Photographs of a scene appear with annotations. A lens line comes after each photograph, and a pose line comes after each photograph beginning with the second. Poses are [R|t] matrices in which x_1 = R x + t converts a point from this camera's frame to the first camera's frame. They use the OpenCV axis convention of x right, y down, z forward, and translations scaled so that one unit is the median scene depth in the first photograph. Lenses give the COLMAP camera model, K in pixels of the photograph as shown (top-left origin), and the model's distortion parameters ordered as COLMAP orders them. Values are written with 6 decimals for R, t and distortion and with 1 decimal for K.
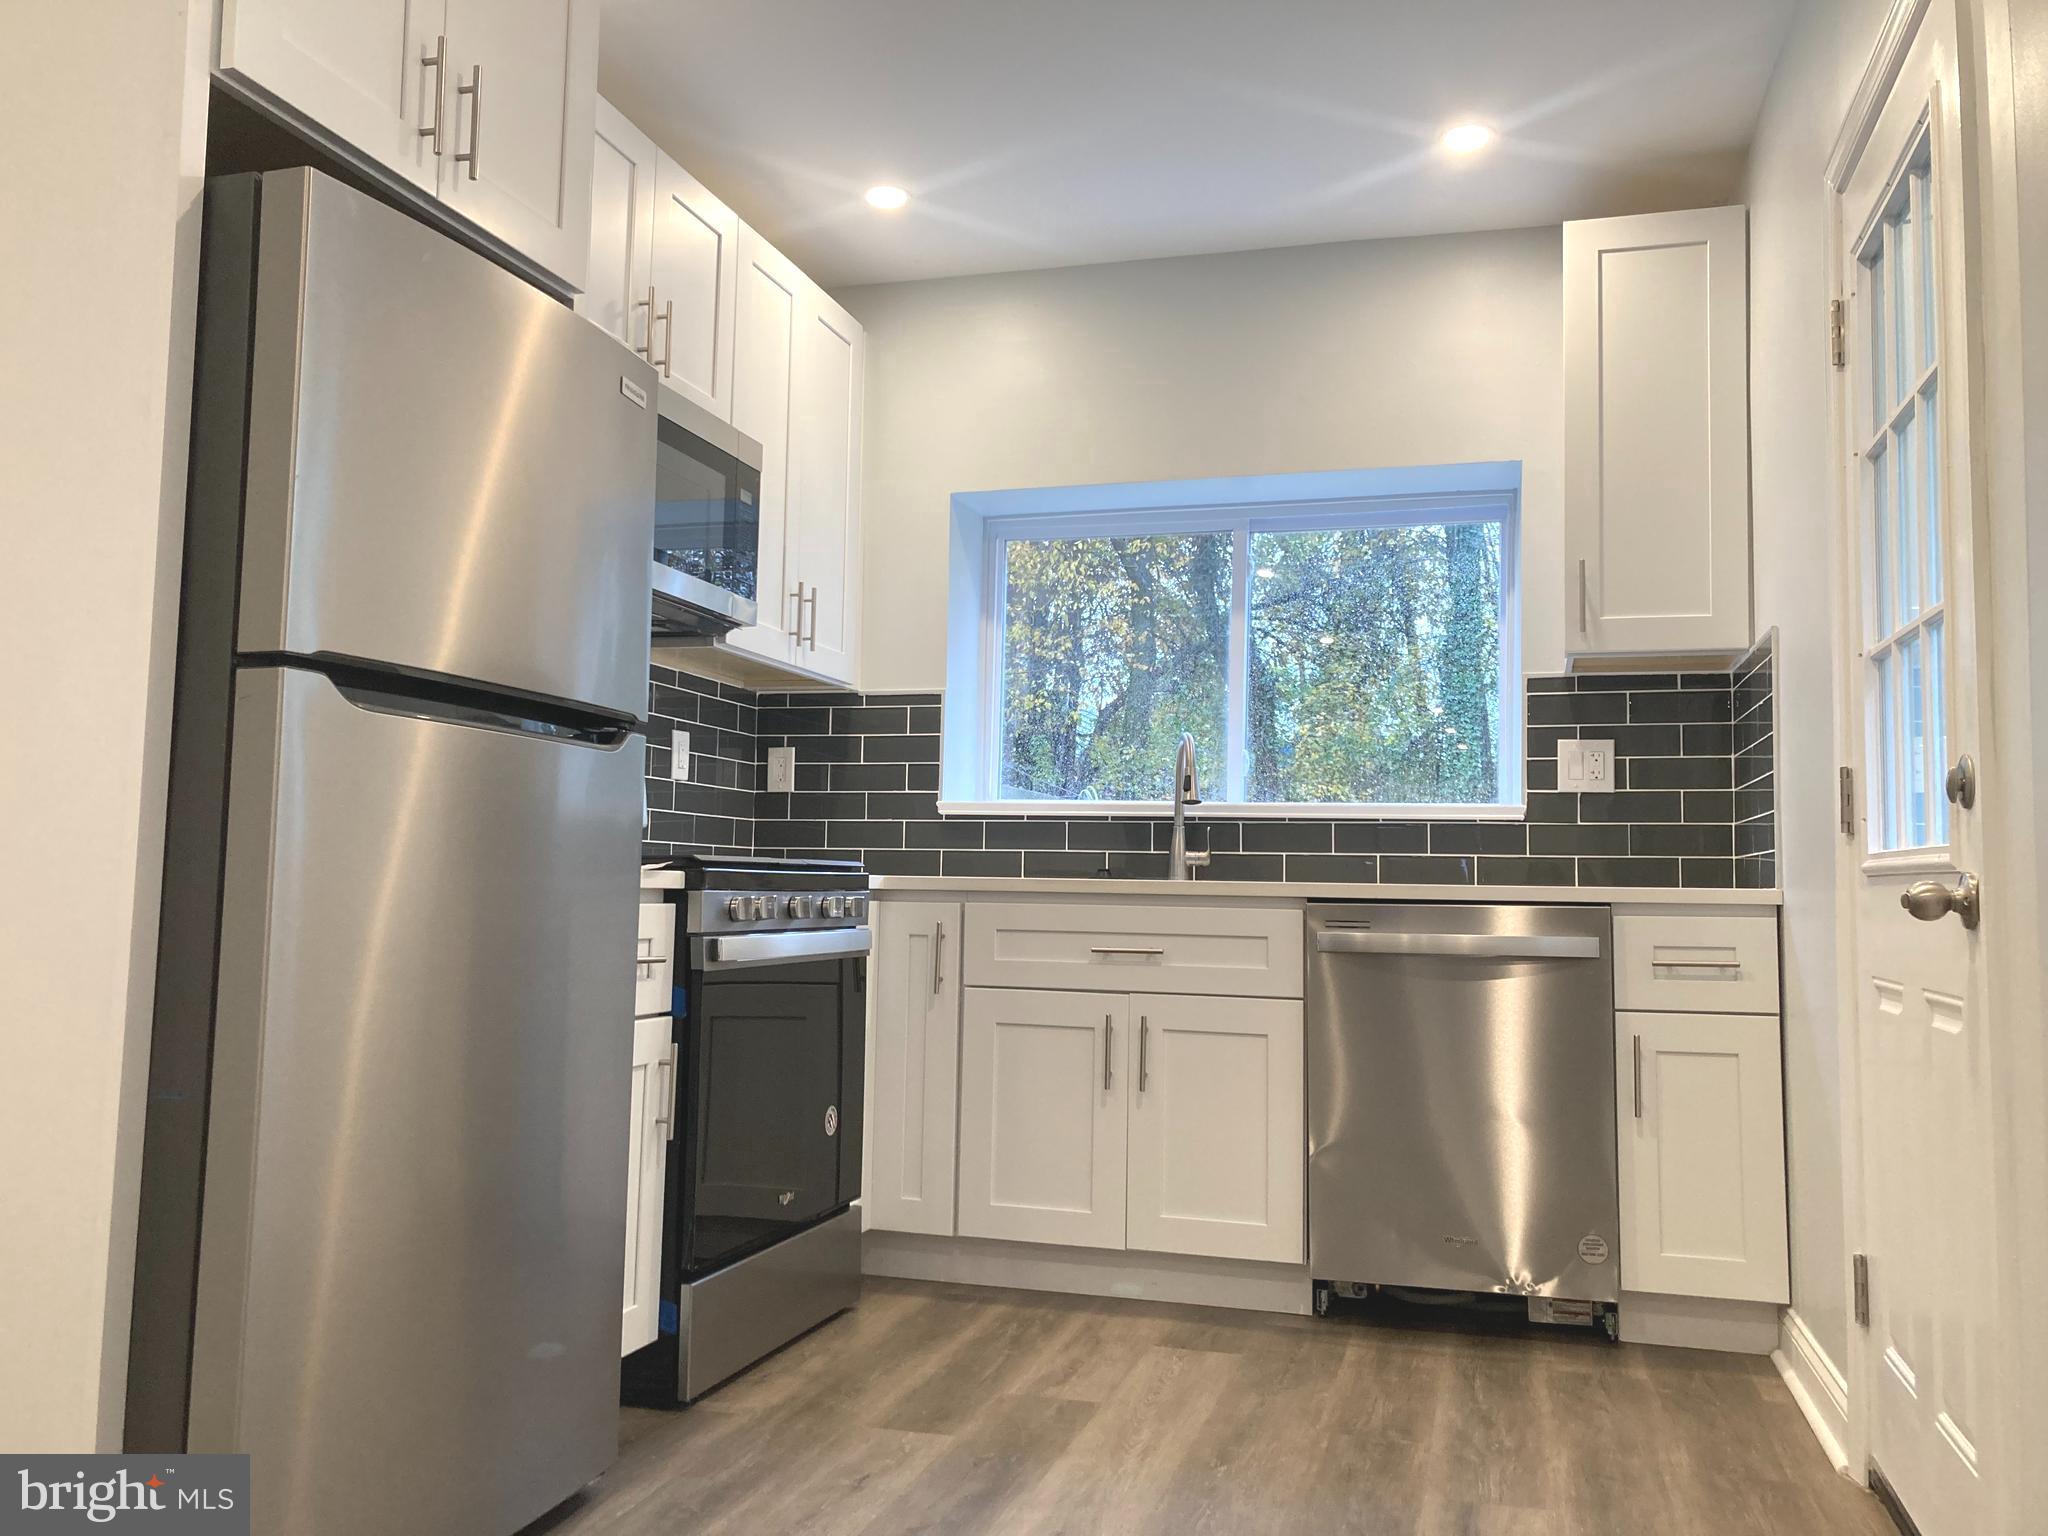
lens RADIAL K [[1659.6, 0, 1030.5], [0, 1659.6, 762.7], [0, 0, 1]] dist [0.034767, 0.007052]
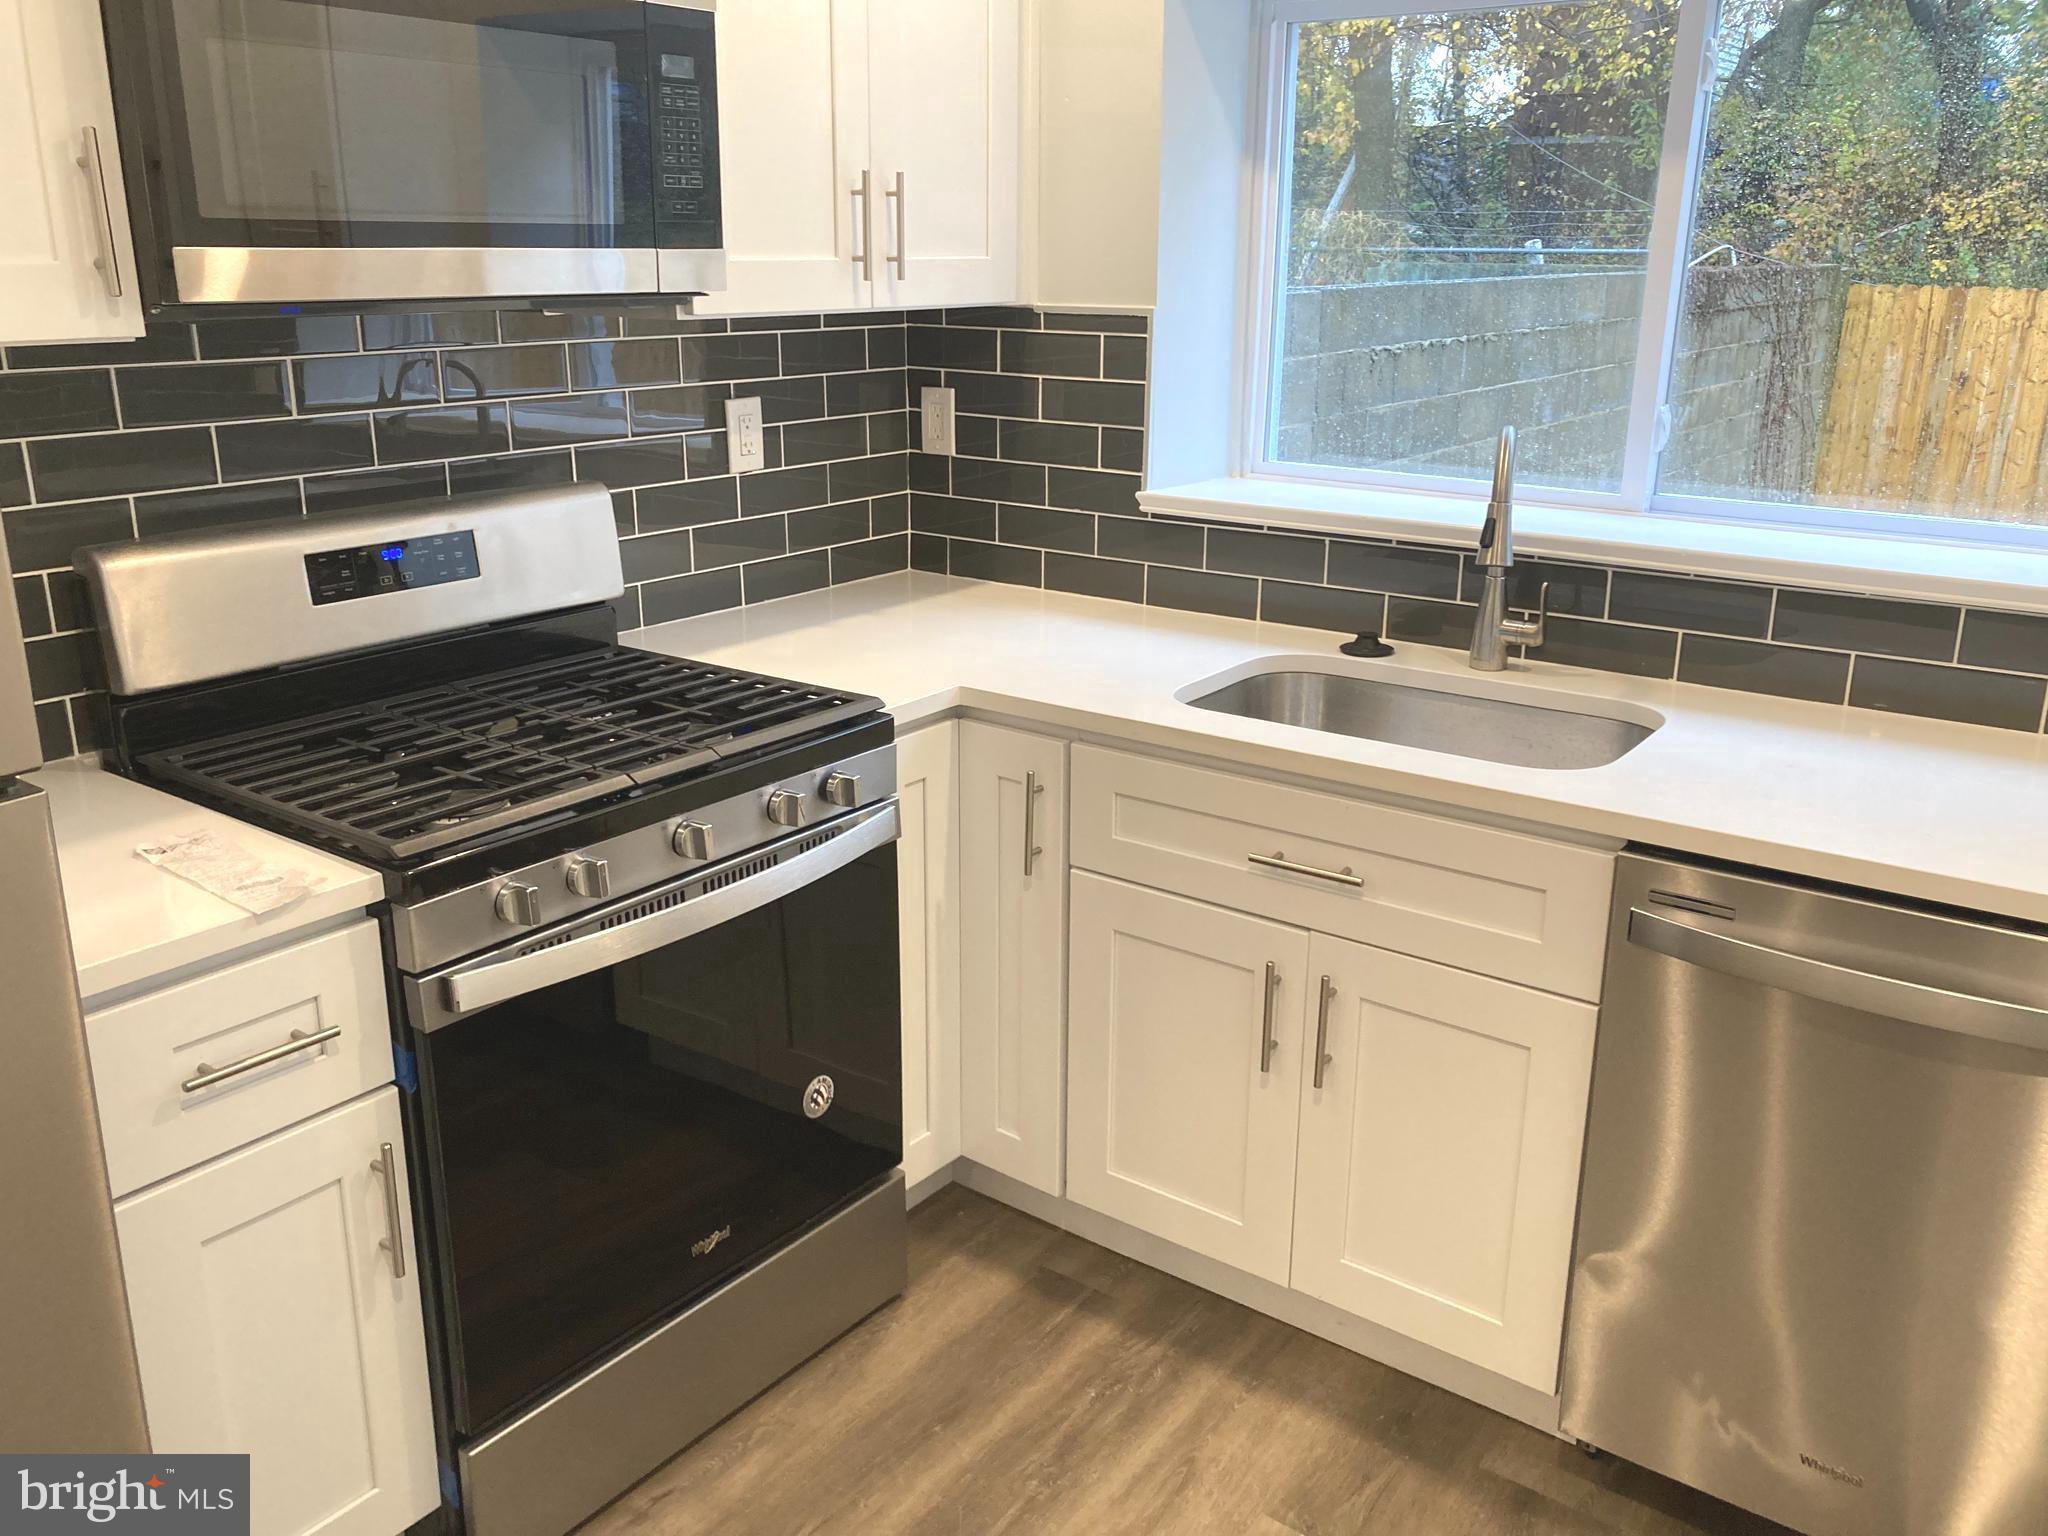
lens RADIAL K [[1659.6, 0, 1017.6], [0, 1659.6, 772.5], [0, 0, 1]] dist [0.034767, 0.007052]
pose [[0.935513, 0.090835, -0.341416, 0.135415], [0.042888, 0.930036, 0.364956, -0.116445], [0.350680, -0.356064, 0.866165, 0.386203]]
